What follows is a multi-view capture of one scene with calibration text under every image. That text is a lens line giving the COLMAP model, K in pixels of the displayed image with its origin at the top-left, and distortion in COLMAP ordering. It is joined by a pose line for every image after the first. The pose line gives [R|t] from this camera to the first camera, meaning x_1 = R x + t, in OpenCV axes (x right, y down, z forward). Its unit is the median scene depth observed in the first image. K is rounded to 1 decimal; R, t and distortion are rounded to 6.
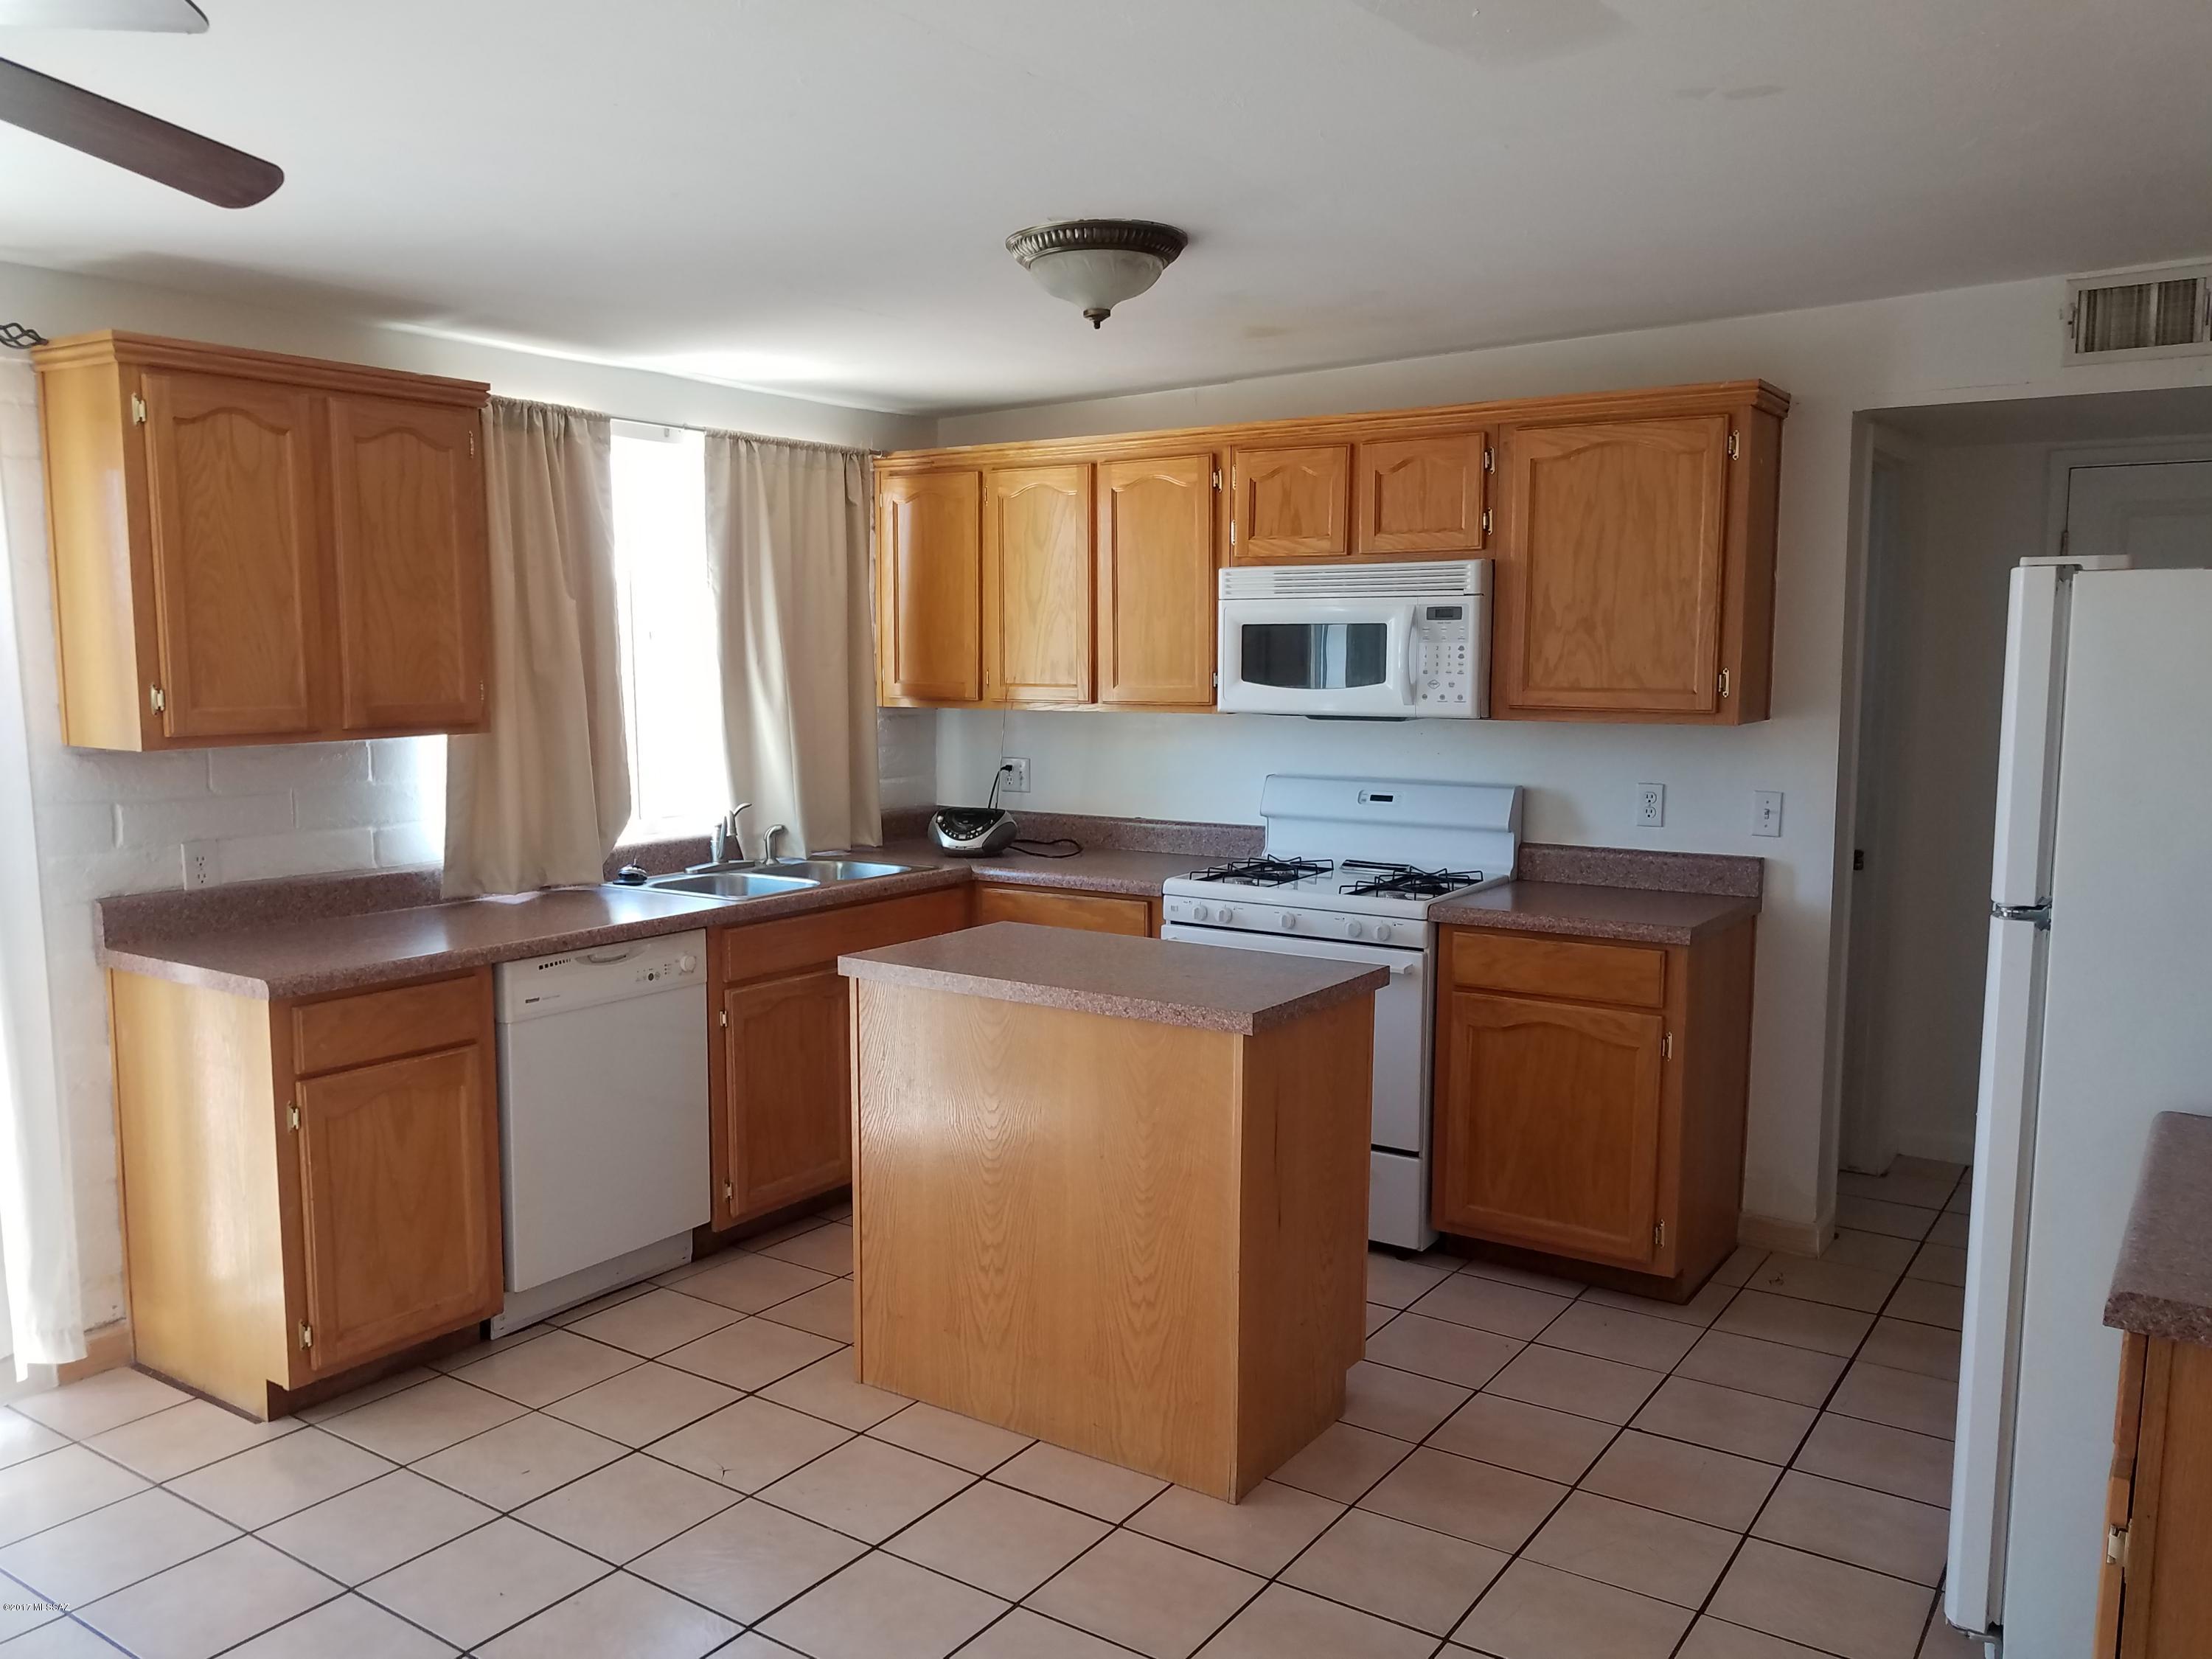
lens RADIAL K [[1746.4, 0, 1099.2], [0, 1746.4, 849.1], [0, 0, 1]] dist [-0.034079, -0.005763]
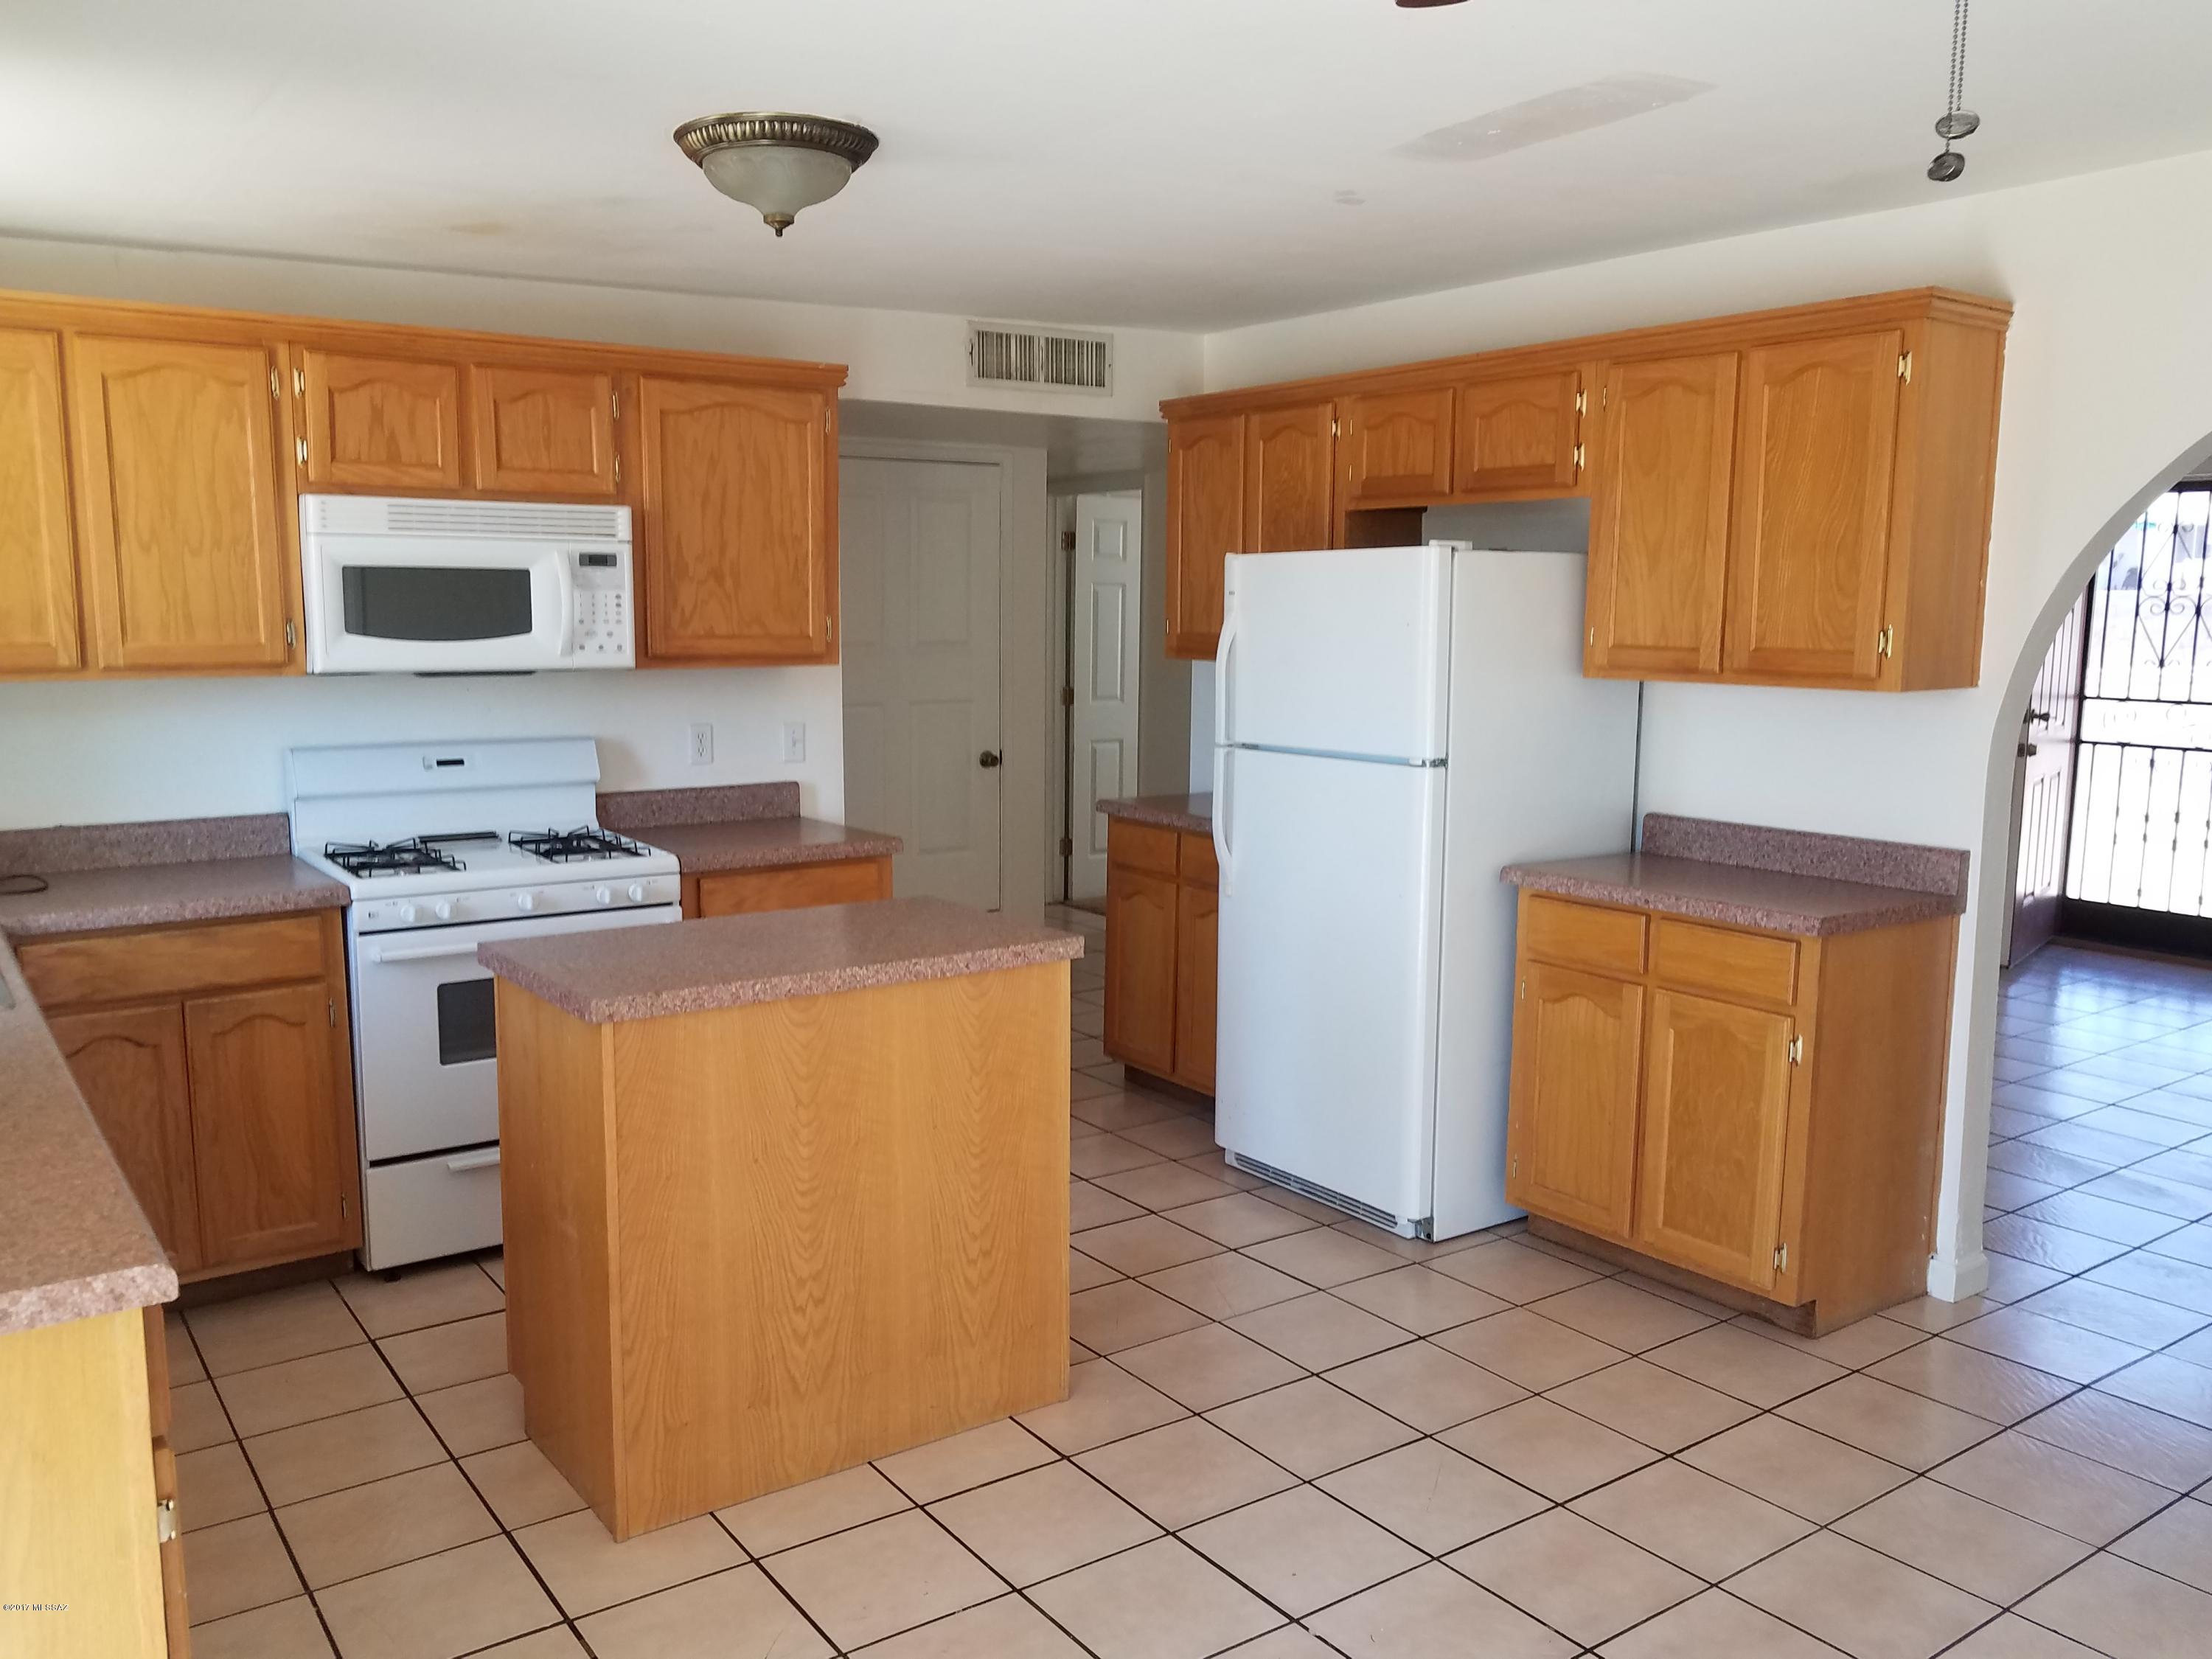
lens RADIAL K [[1695.6, 0, 1106.0], [0, 1695.6, 829.5], [0, 0, 1]] dist [0.001076, -0.002175]
pose [[0.332913, -0.121585, 0.935086, -0.635896], [0.100241, 0.990597, 0.093115, -0.049457], [-0.937614, 0.062734, 0.341970, 0.448328]]
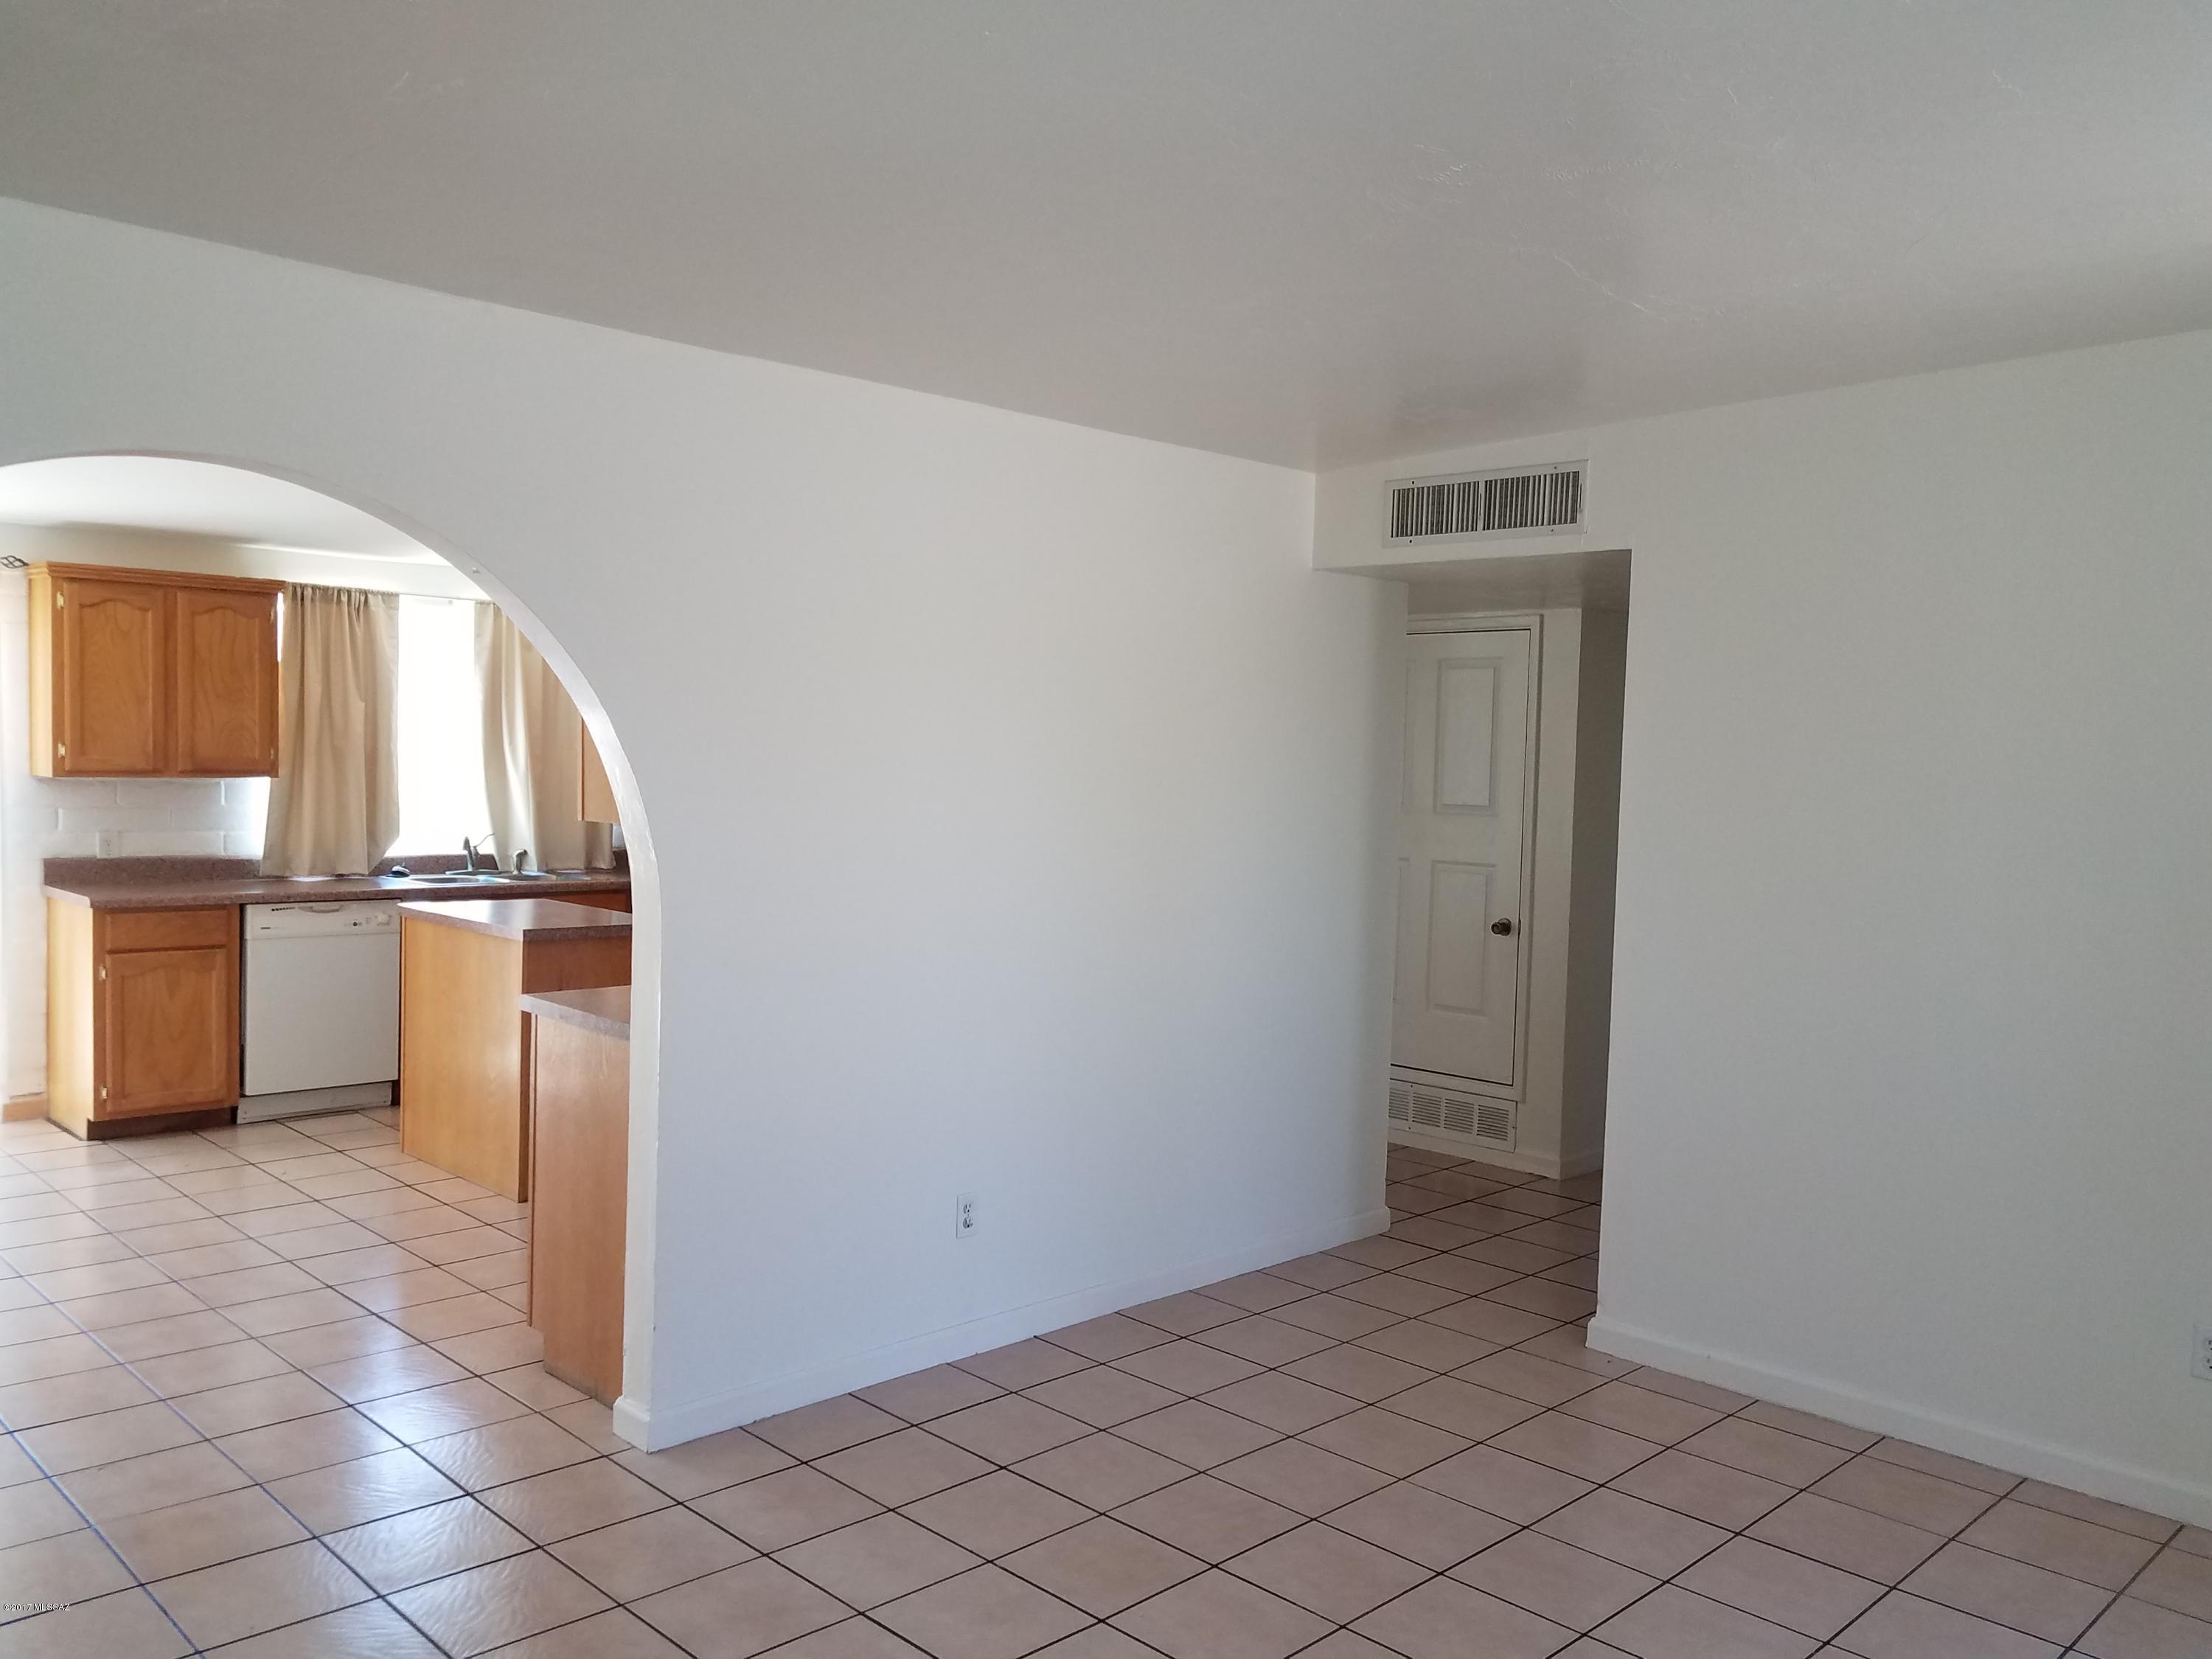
lens RADIAL K [[1731.9, 0, 1106.0], [0, 1731.9, 829.5], [0, 0, 1]] dist [-0.031567, -0.005127]
pose [[0.981047, 0.032068, -0.191096, 0.782582], [-0.045997, 0.996562, -0.068906, 0.063682], [0.188230, 0.076390, 0.979150, -0.515432]]
